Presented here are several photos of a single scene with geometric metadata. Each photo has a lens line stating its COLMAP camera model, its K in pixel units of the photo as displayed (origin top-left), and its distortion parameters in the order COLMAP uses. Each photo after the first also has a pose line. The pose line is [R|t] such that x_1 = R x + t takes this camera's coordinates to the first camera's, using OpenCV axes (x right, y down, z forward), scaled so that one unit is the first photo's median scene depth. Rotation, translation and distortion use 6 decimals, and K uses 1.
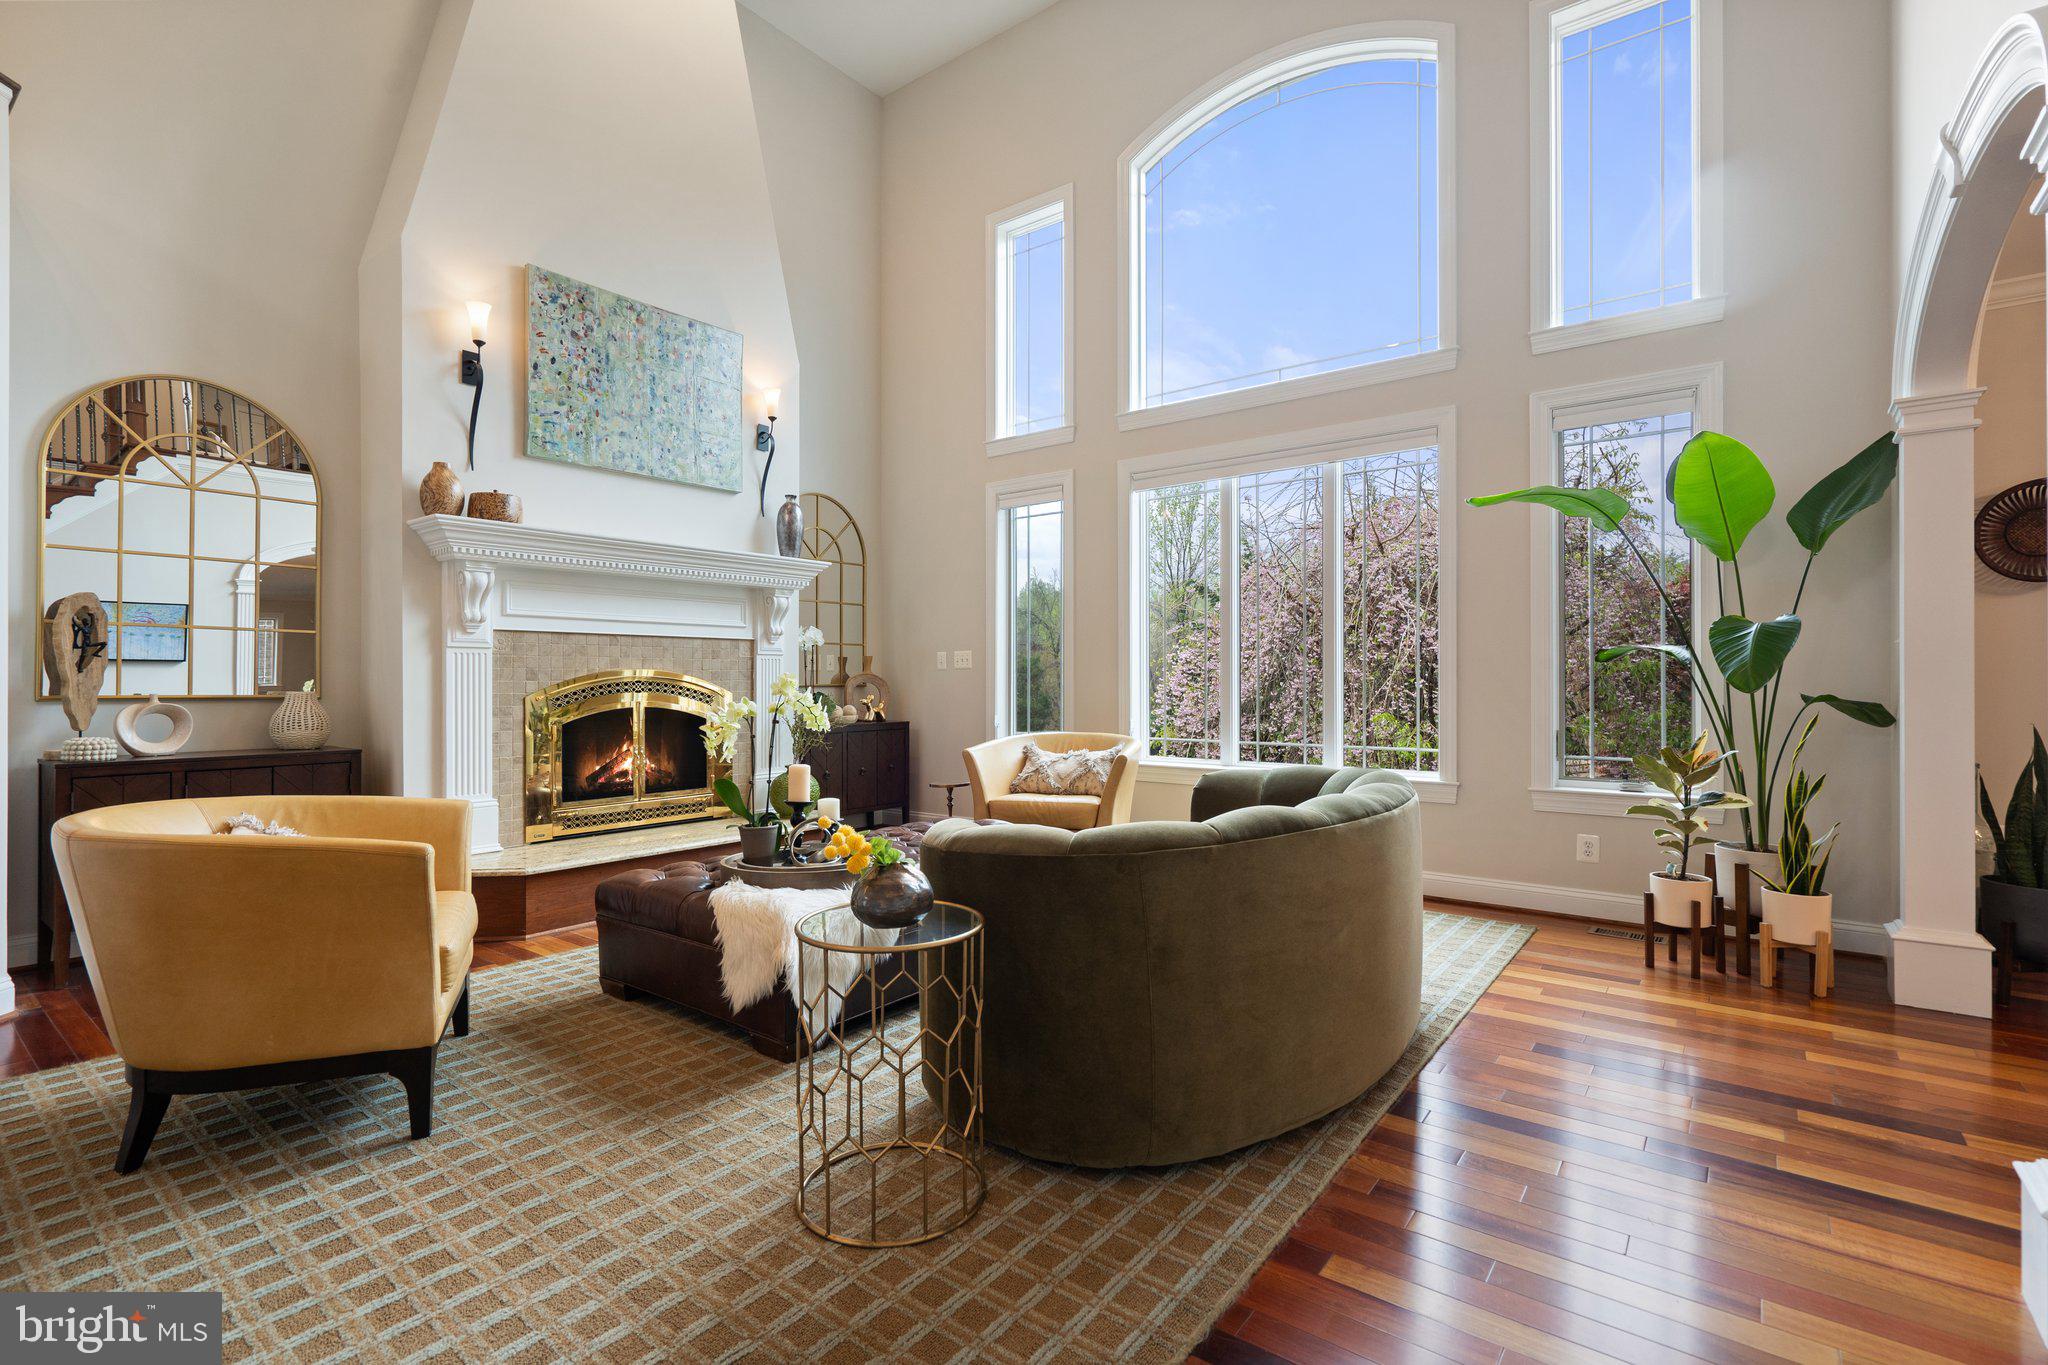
lens RADIAL K [[946.5, 0, 1018.6], [0, 946.5, 673.3], [0, 0, 1]] dist [-0.000754, 0.000317]
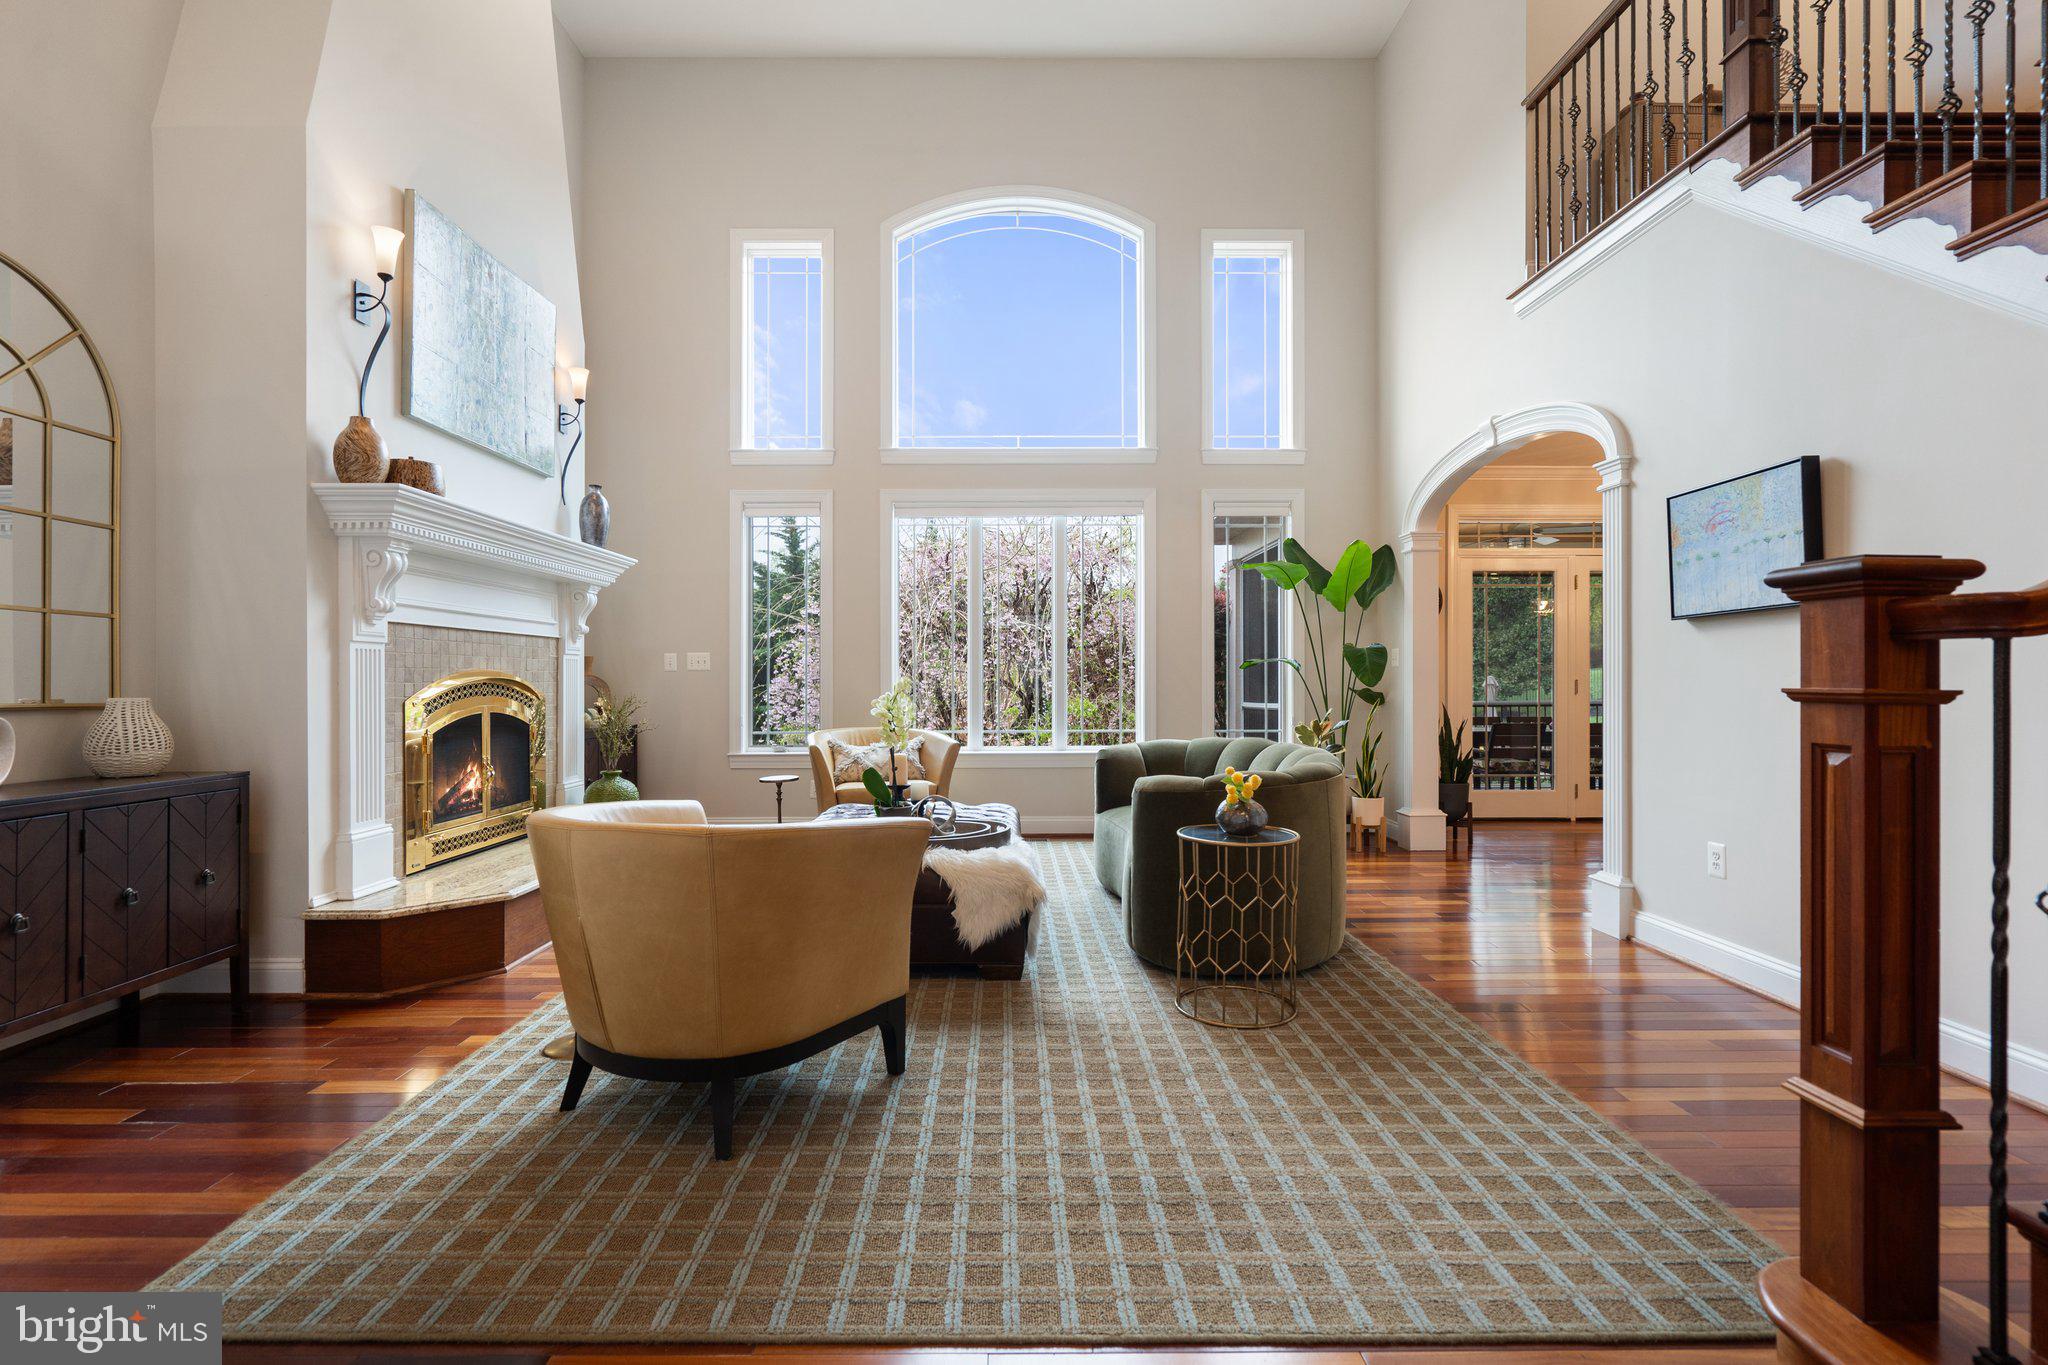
lens RADIAL K [[955.4, 0, 1011.5], [0, 955.4, 684.3], [0, 0, 1]] dist [-0.015342, -0.000205]
pose [[0.784265, -0.004411, 0.620410, -0.597723], [-0.001075, 0.999964, 0.008469, 0.001613], [-0.620425, -0.007309, 0.784232, 0.000564]]
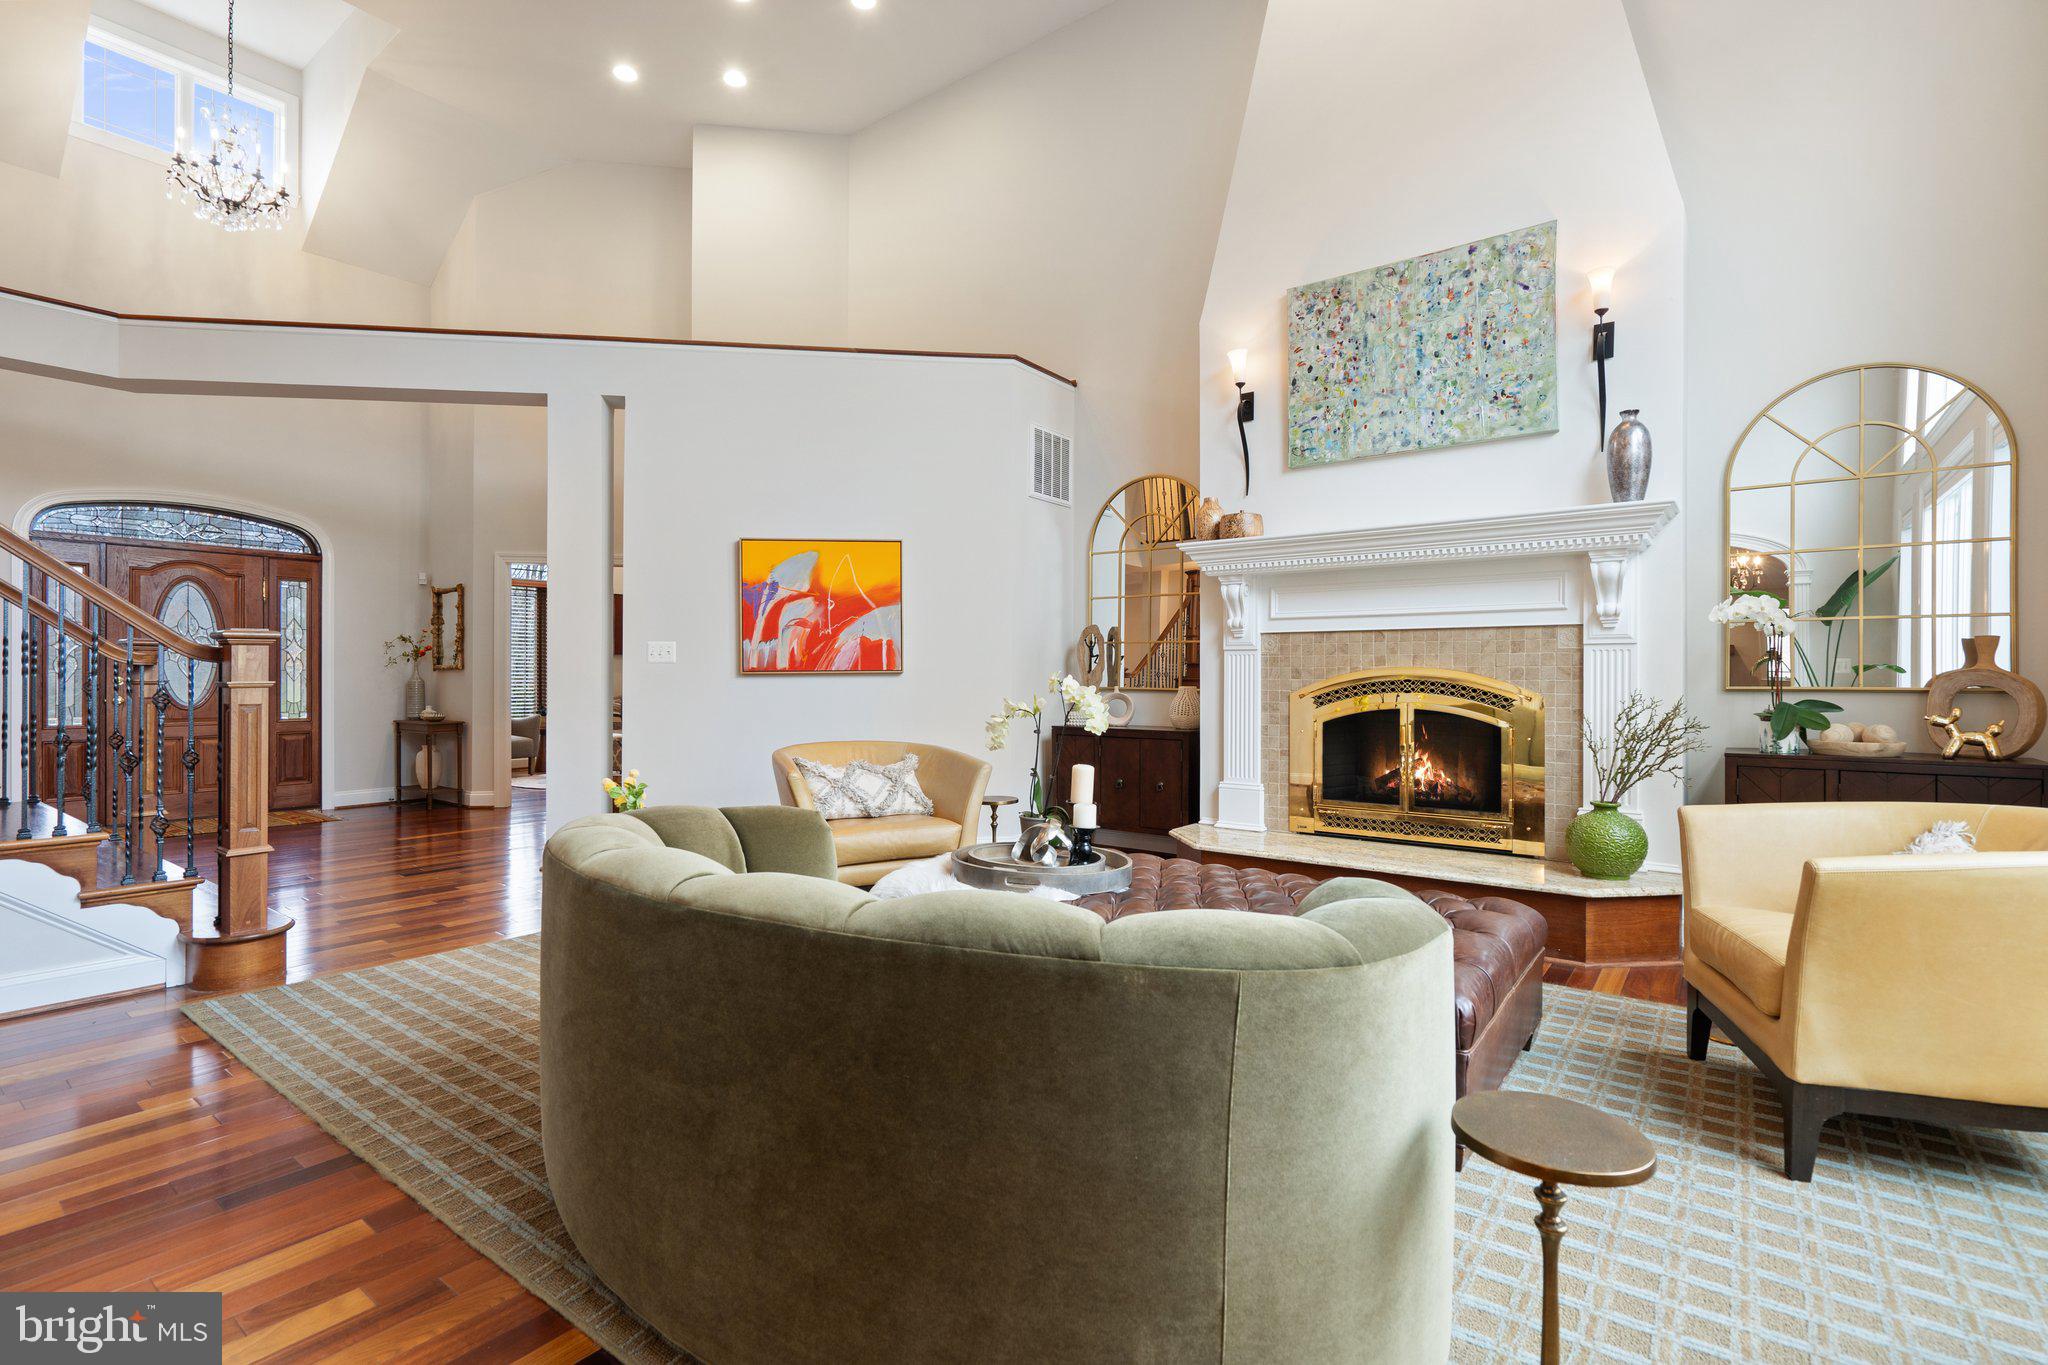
lens RADIAL K [[946.5, 0, 1018.6], [0, 946.5, 673.3], [0, 0, 1]] dist [-0.000754, 0.000317]
pose [[0.016949, -0.001680, -0.999855, 0.522858], [0.005584, 0.999983, -0.001585, 0.001317], [0.999841, -0.005556, 0.016959, 0.647397]]
